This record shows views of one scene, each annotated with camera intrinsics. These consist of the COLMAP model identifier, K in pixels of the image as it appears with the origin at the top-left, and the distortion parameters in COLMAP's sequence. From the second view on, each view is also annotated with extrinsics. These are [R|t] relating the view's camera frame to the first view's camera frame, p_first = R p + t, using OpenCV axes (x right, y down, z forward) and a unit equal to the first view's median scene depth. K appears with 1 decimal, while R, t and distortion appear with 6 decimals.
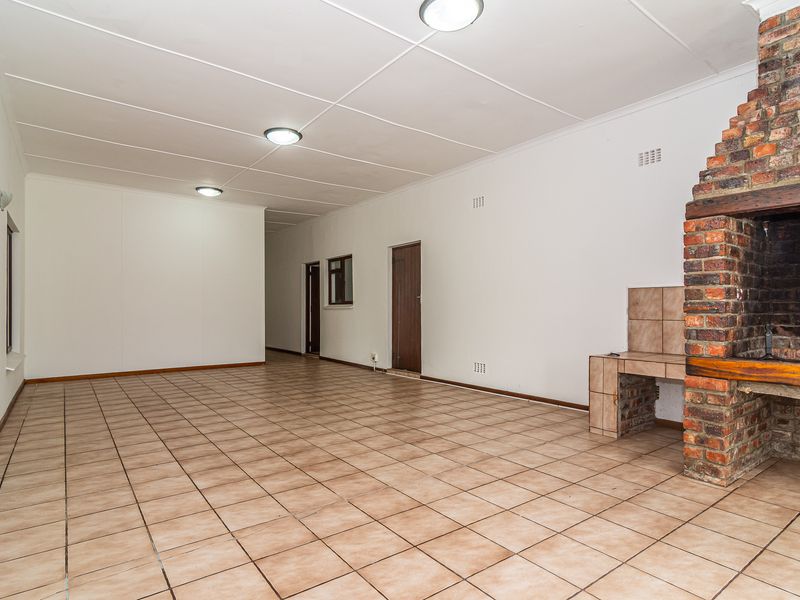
lens RADIAL K [[473.5, 0, 425.7], [0, 473.5, 311.4], [0, 0, 1]] dist [-0.001169, -0.003391]
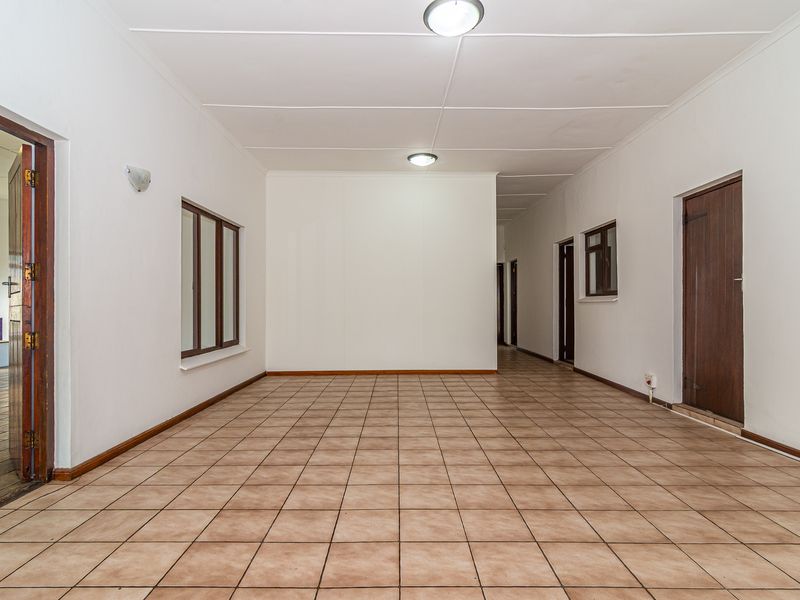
lens RADIAL K [[473.5, 0, 388.6], [0, 473.5, 304.7], [0, 0, 1]] dist [-0.001169, -0.003391]
pose [[0.785024, 0.000909, -0.619464, 0.005202], [-0.001291, 0.999999, -0.000168, -0.001516], [0.619463, 0.000931, 0.785025, 0.302548]]
